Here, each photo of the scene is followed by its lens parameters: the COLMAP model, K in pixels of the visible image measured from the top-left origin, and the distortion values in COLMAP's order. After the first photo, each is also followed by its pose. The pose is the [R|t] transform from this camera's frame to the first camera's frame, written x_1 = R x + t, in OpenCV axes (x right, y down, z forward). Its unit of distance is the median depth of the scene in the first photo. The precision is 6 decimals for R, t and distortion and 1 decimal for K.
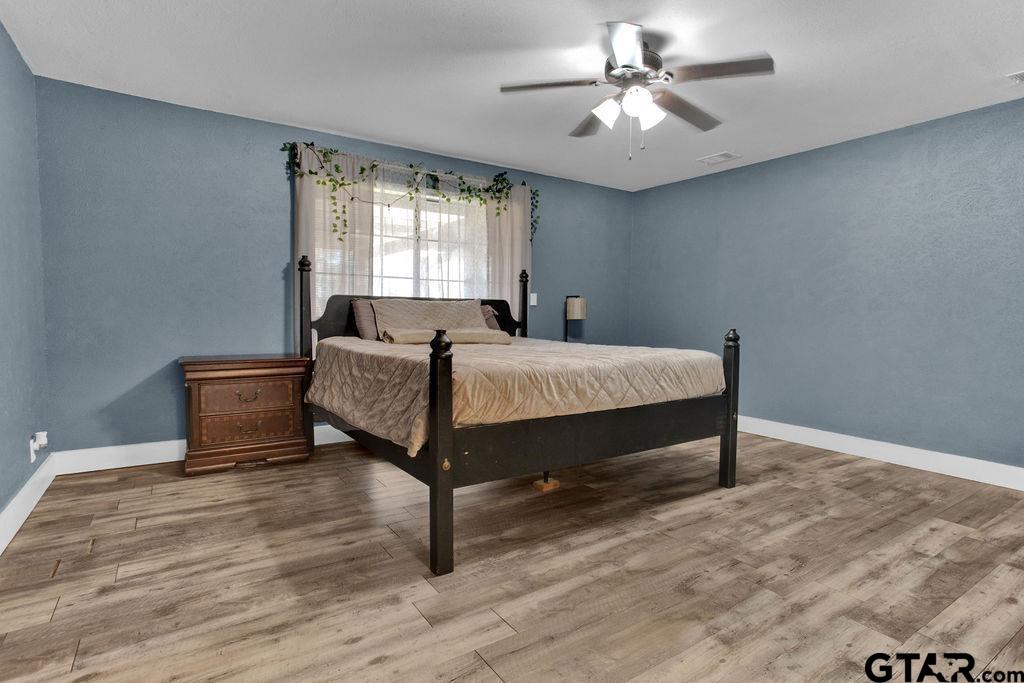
lens RADIAL K [[506.3, 0, 514.8], [0, 506.3, 339.0], [0, 0, 1]] dist [-0.021844, 0.011483]
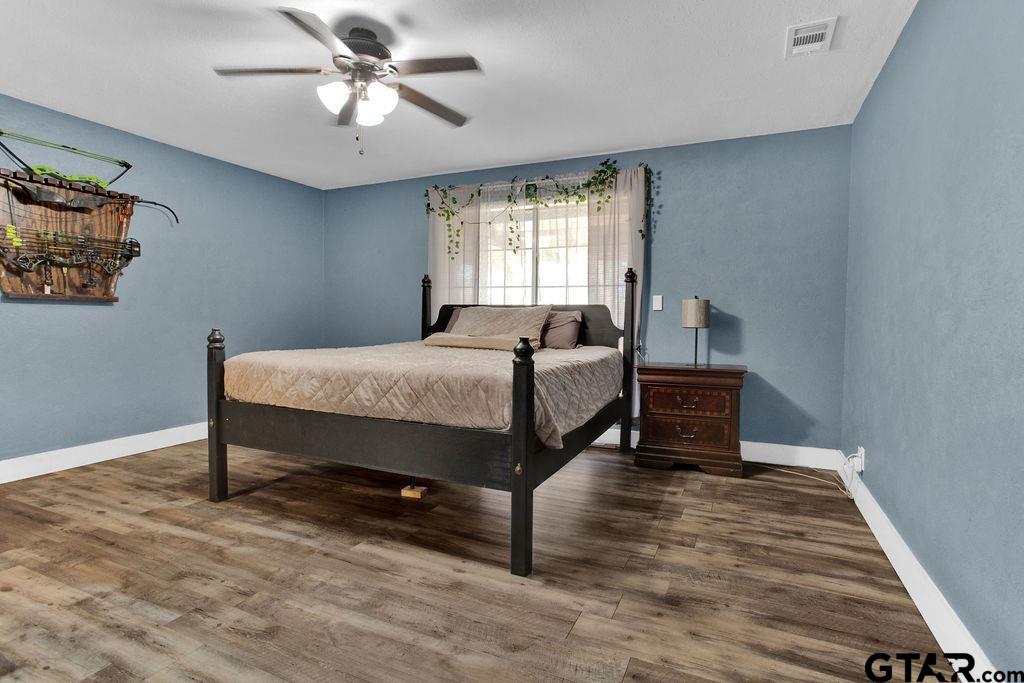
lens RADIAL K [[506.3, 0, 518.9], [0, 506.3, 336.9], [0, 0, 1]] dist [-0.021844, 0.011483]
pose [[0.540740, 0.025173, -0.840813, 1.018704], [-0.048059, 0.998844, -0.001003, -0.021484], [0.839816, 0.040951, 0.541325, 0.644561]]
